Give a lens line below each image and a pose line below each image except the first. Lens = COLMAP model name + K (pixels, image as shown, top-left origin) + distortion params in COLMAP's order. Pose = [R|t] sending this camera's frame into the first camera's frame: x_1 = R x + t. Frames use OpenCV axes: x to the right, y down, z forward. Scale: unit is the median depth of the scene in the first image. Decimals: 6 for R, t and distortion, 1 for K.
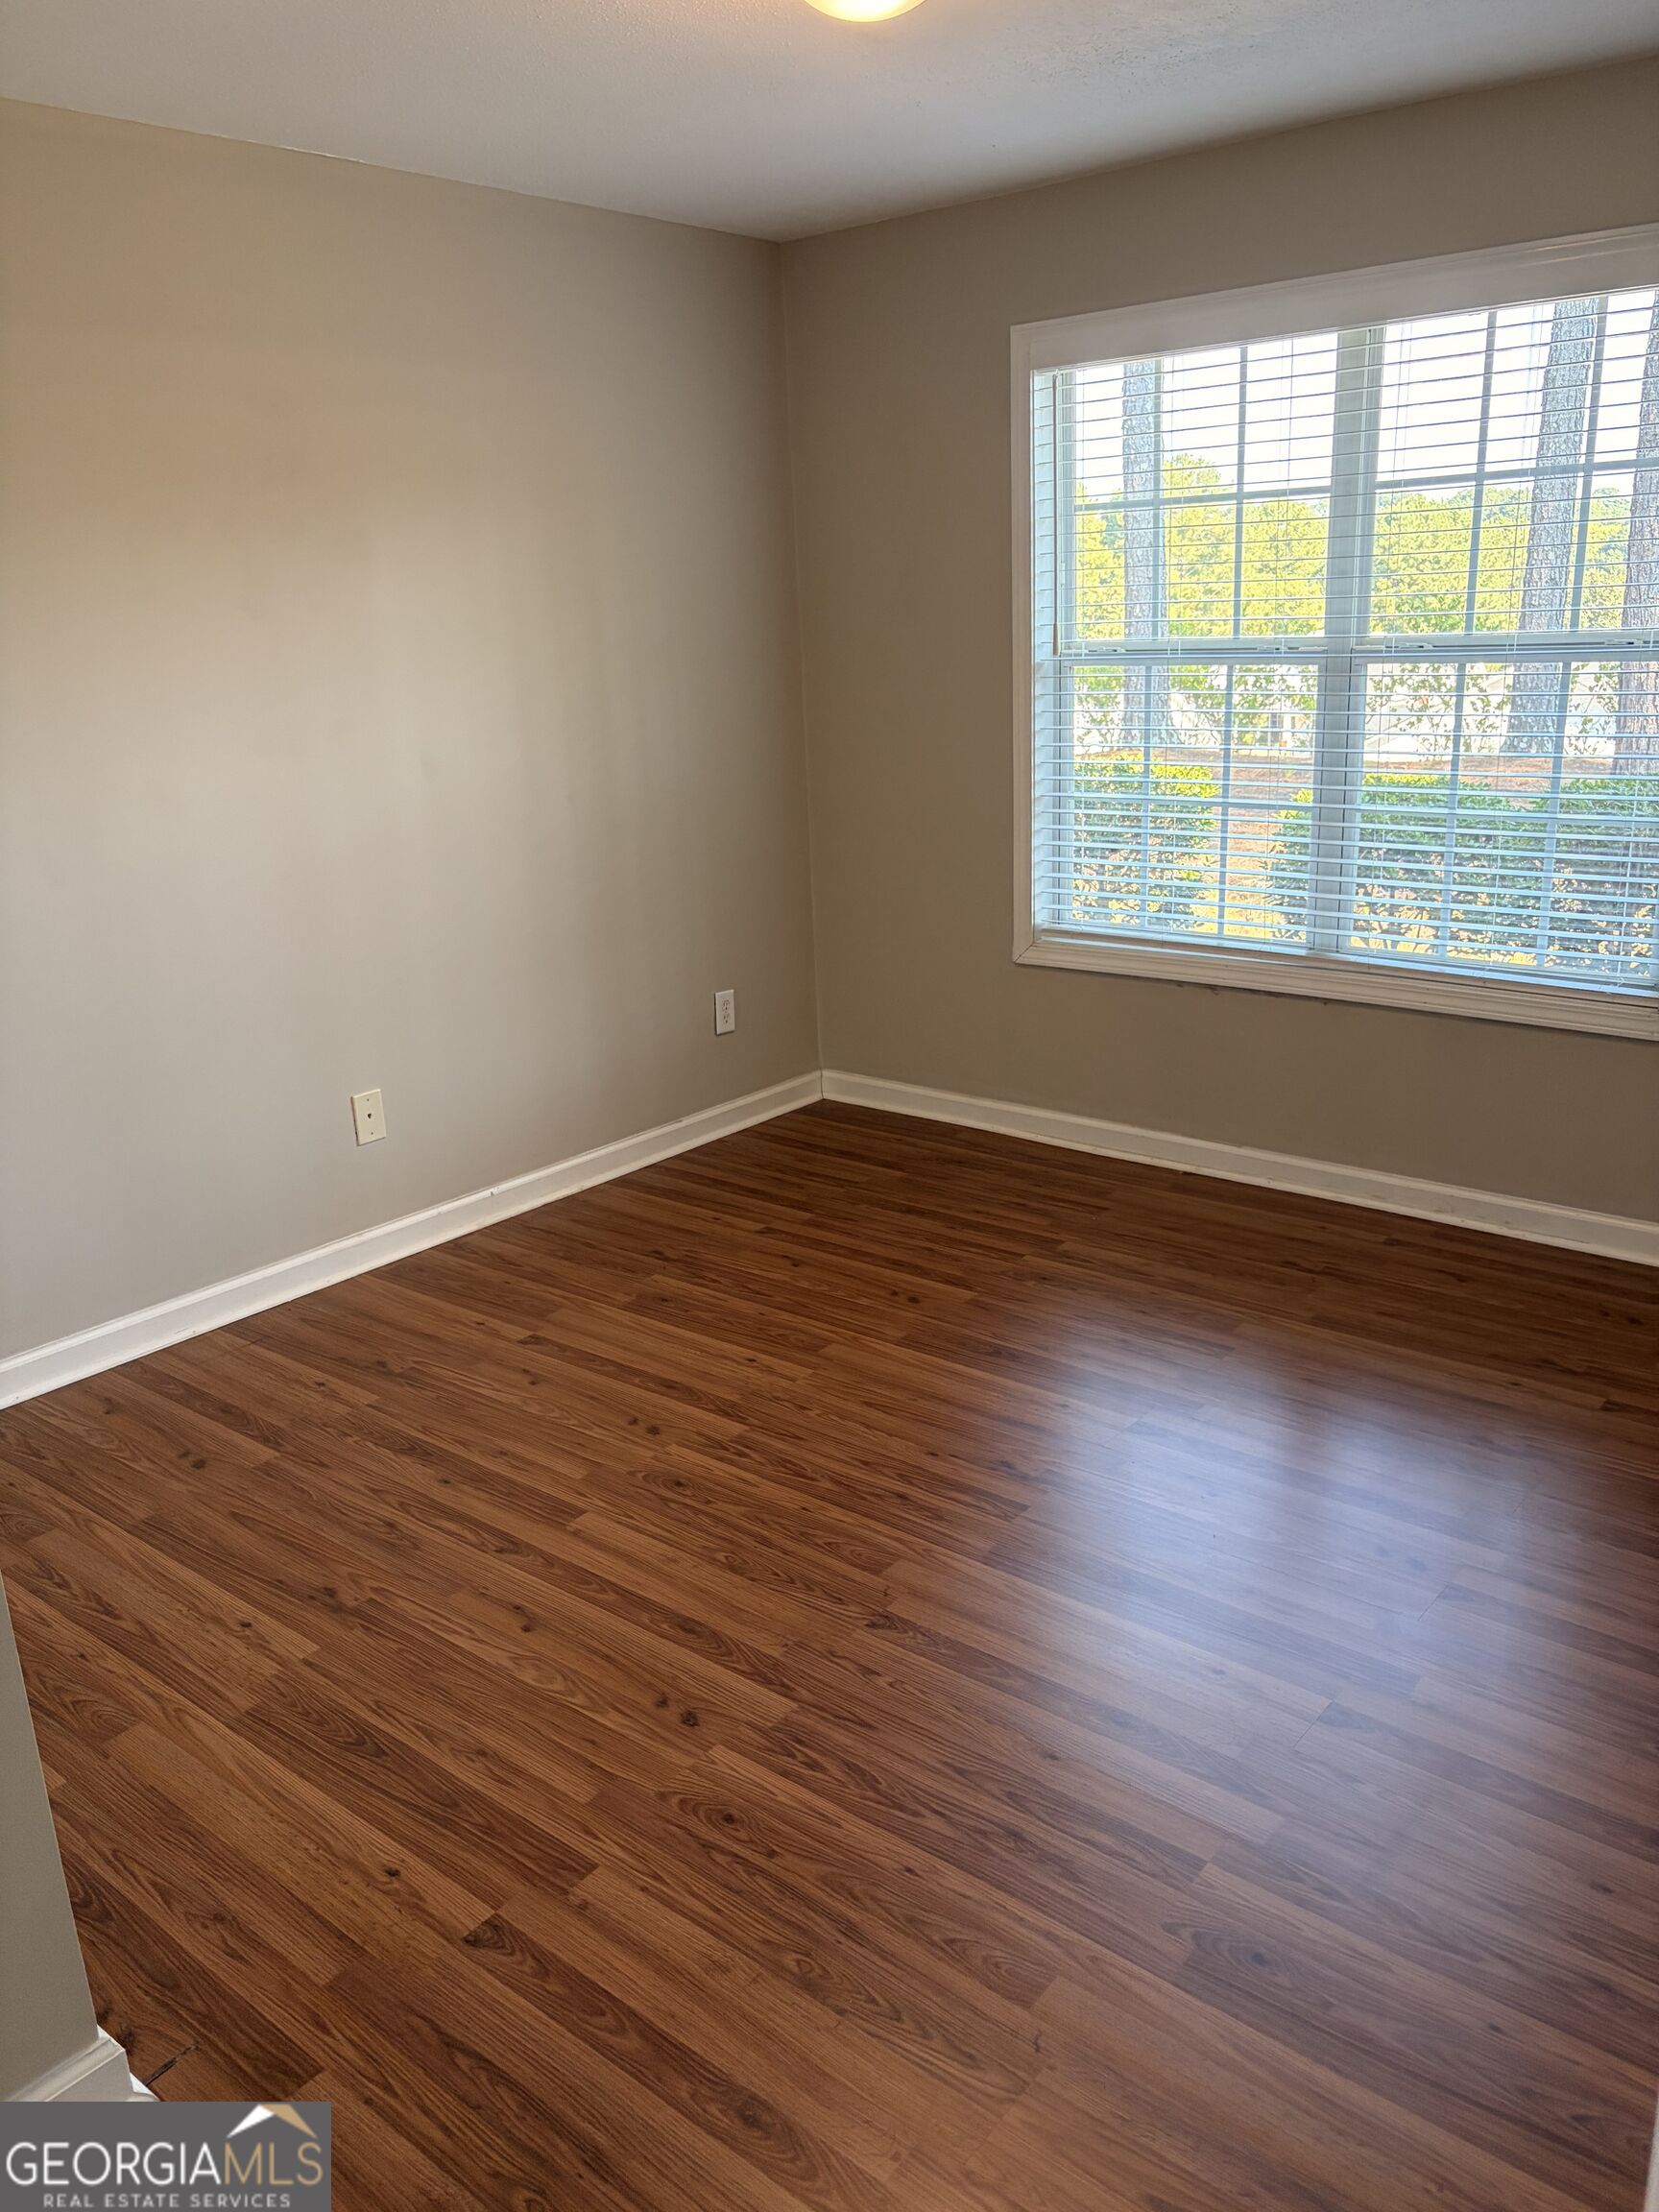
lens RADIAL K [[1700.1, 0, 829.5], [0, 1700.1, 1106.0], [0, 0, 1]] dist [-0.000833, -0.003094]
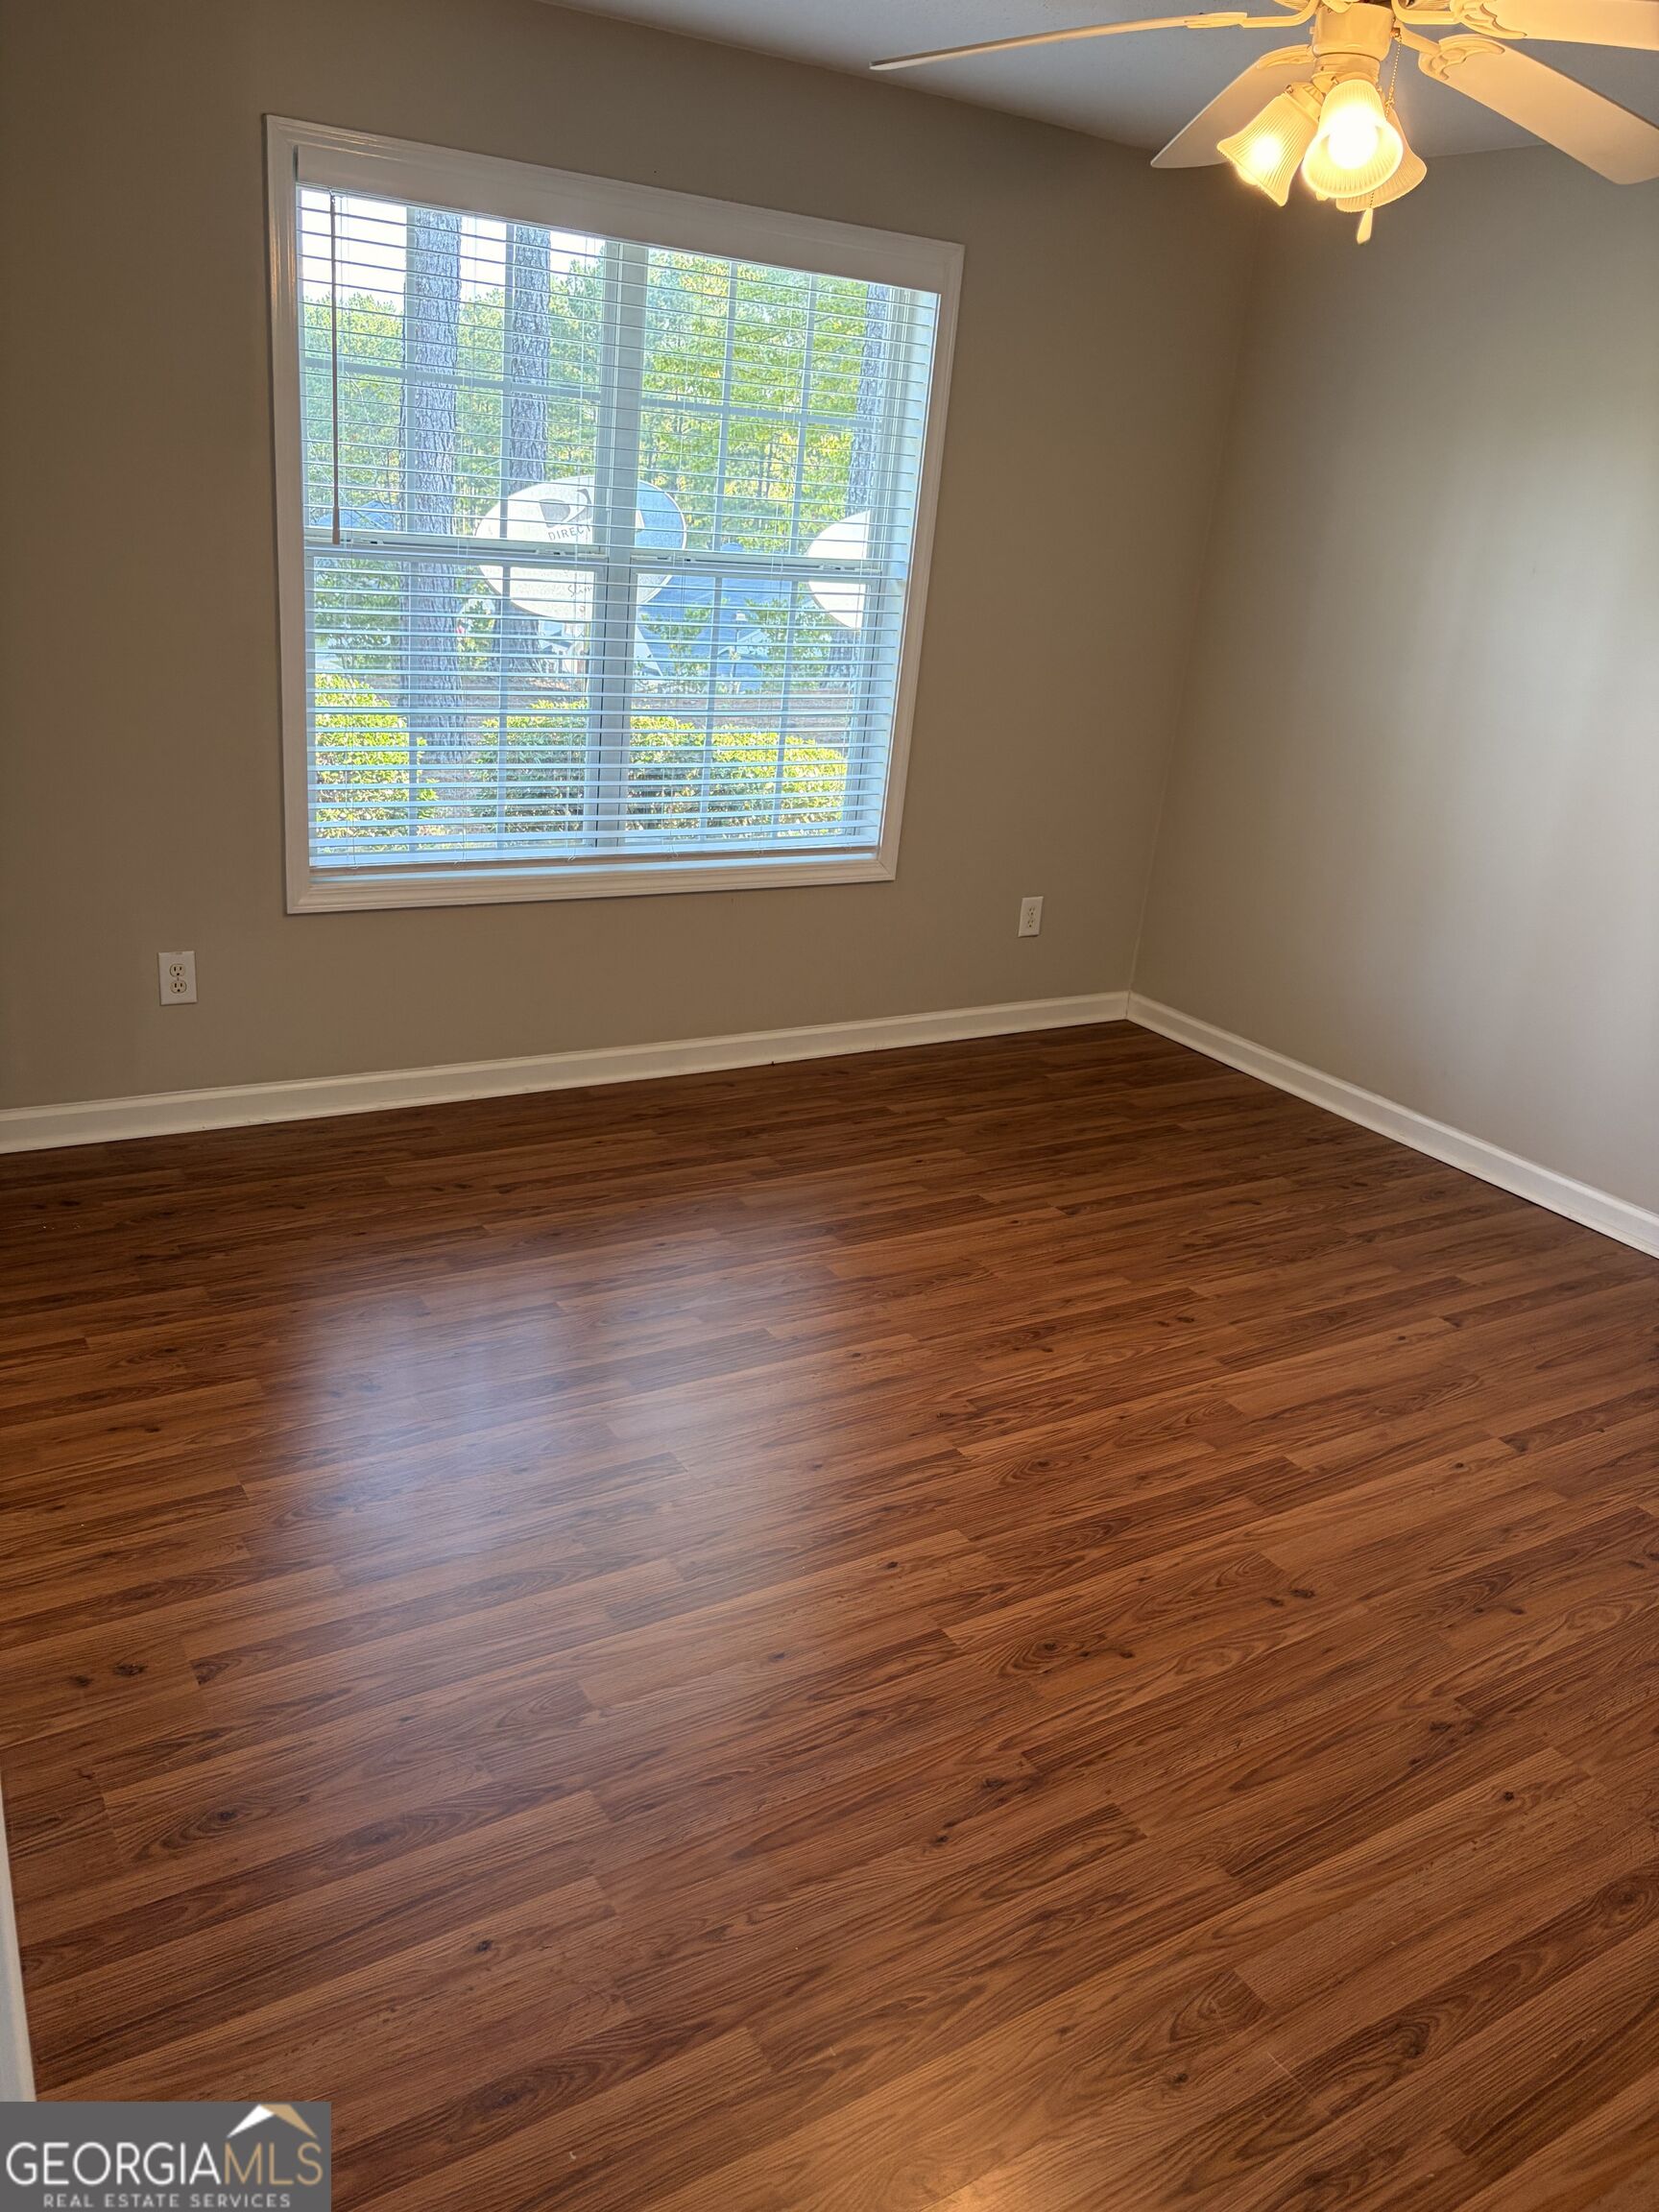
lens RADIAL K [[1626.8, 0, 896.4], [0, 1626.8, 1063.6], [0, 0, 1]] dist [0.004116, 0.076099]
pose [[0.314501, -0.240265, 0.918347, -0.619264], [0.186304, 0.964246, 0.188471, -0.122019], [-0.930795, 0.111817, 0.348019, 0.510719]]
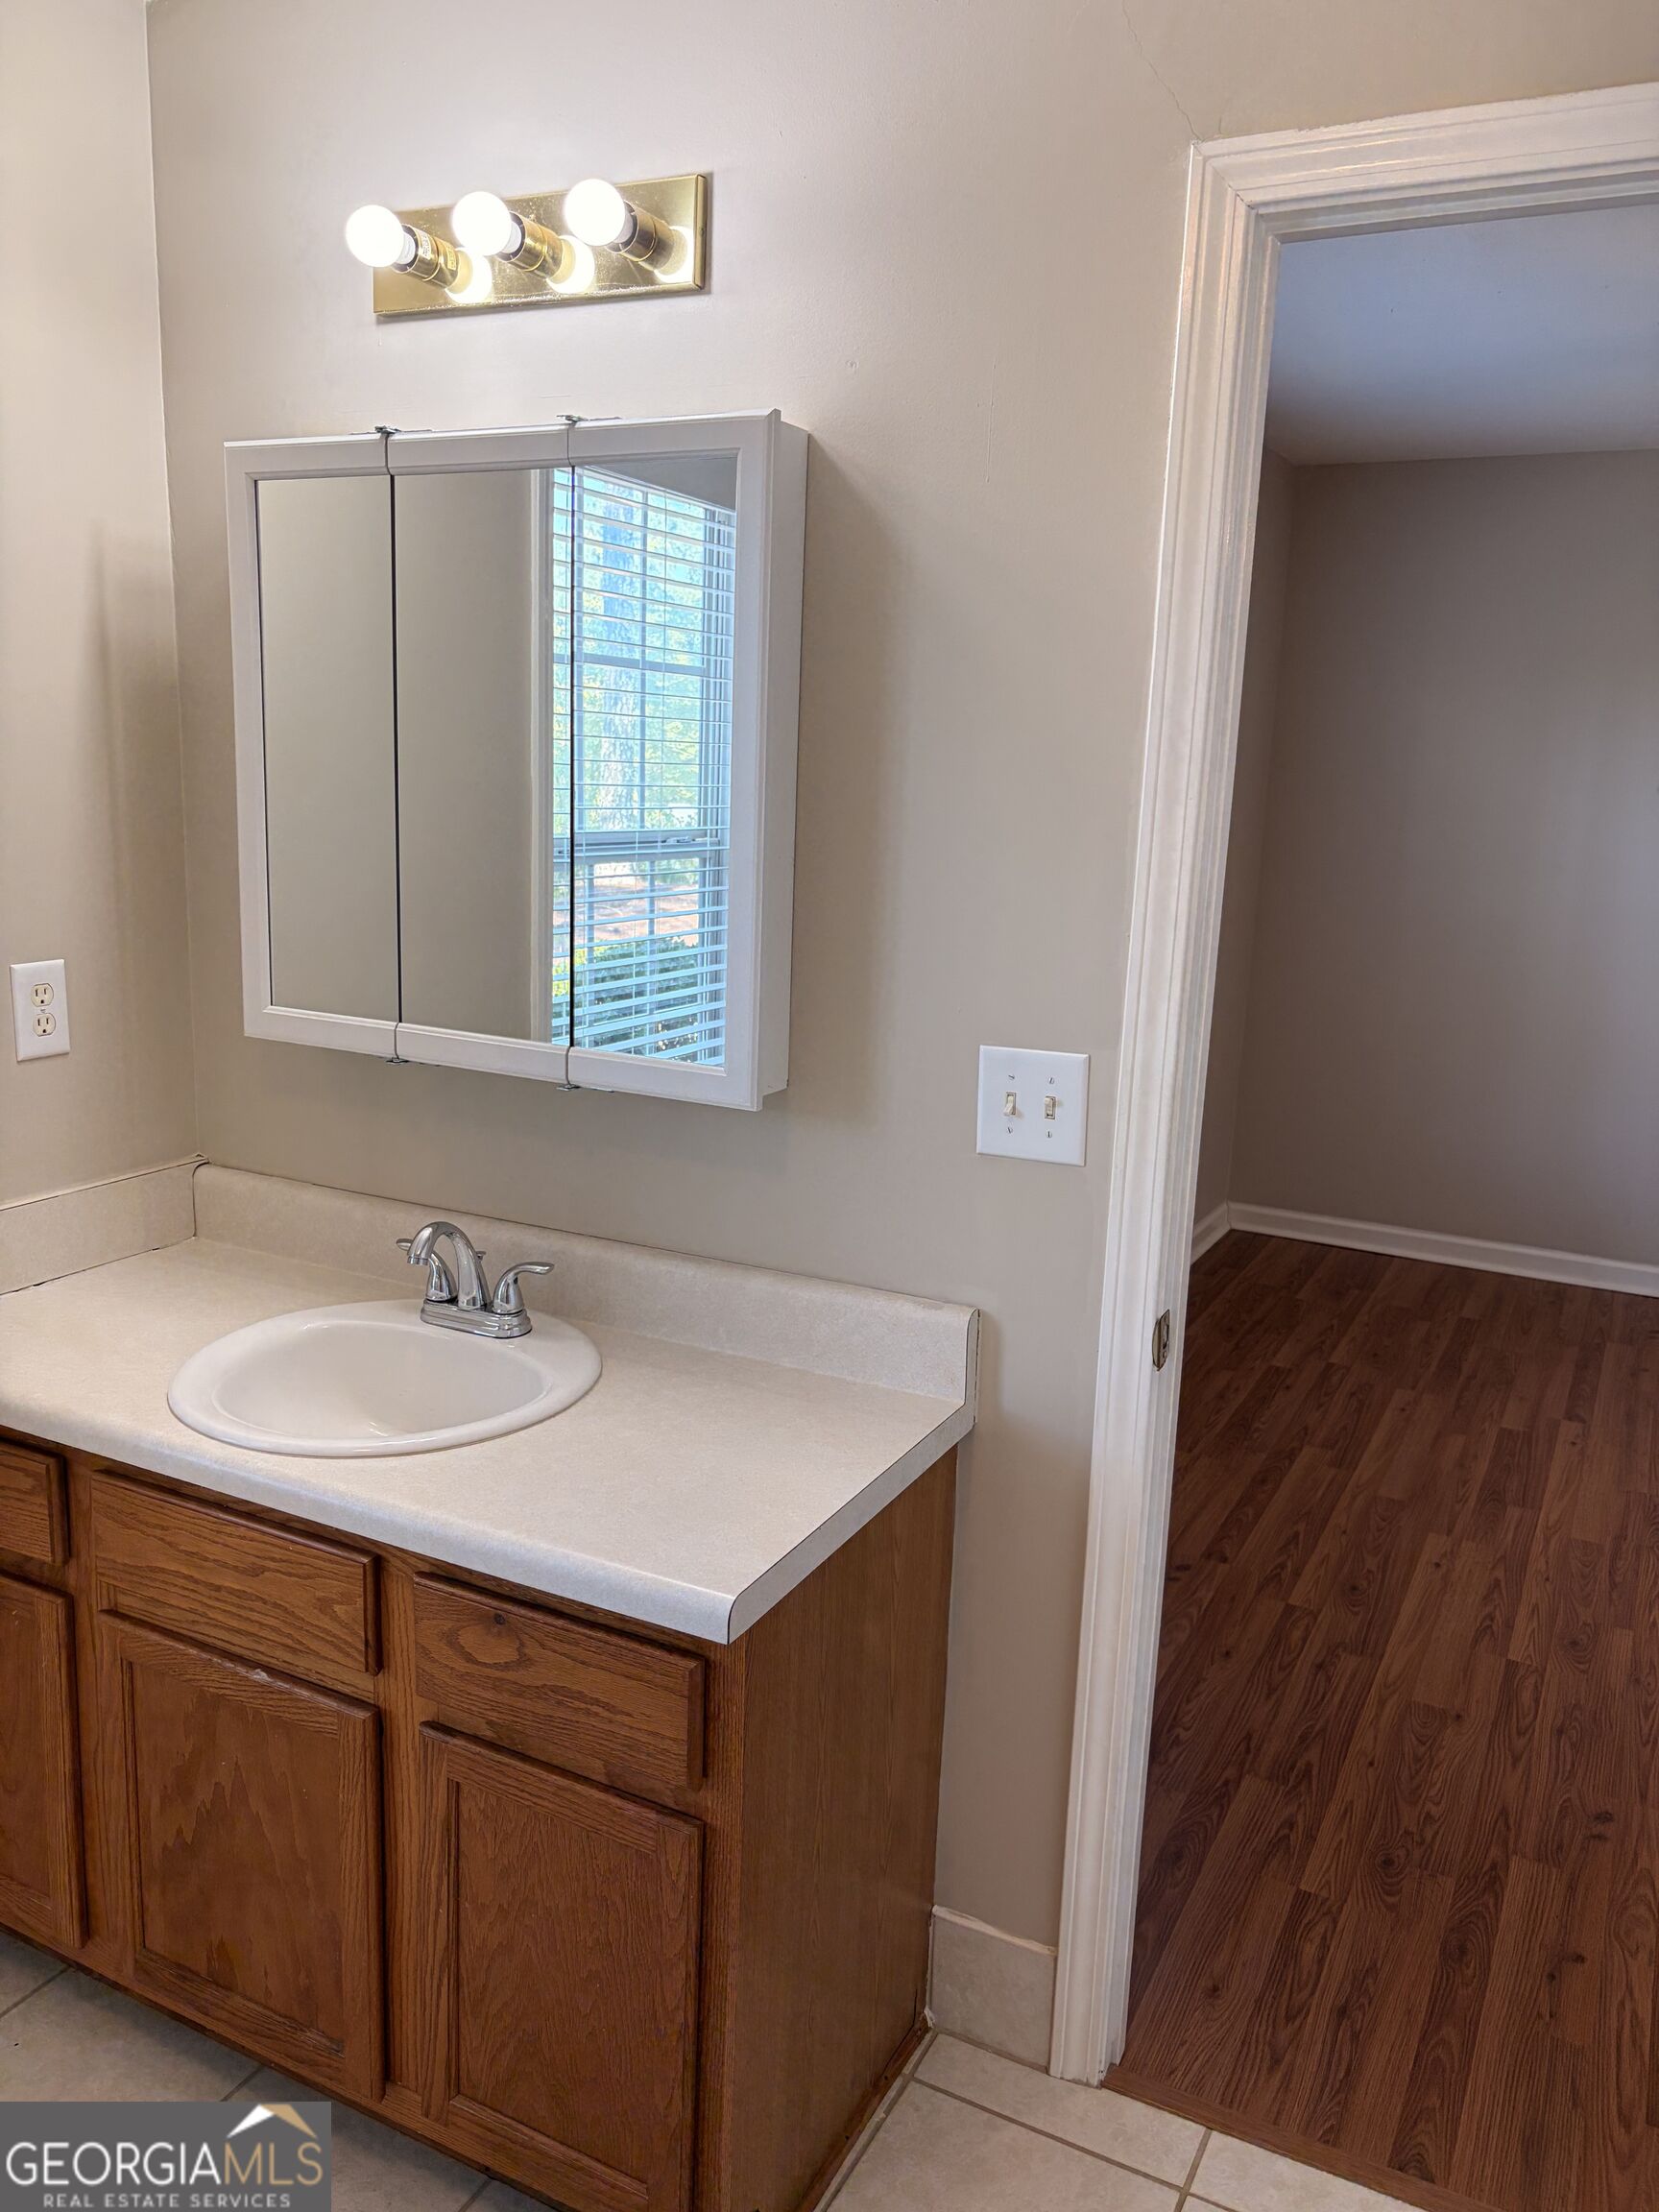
lens RADIAL K [[1626.8, 0, 896.4], [0, 1626.8, 1063.6], [0, 0, 1]] dist [0.004116, 0.076099]
pose [[-0.239911, -0.155865, 0.958201, -0.589077], [0.254543, 0.942395, 0.217025, -0.294597], [-0.936830, 0.295970, -0.186416, 1.026974]]
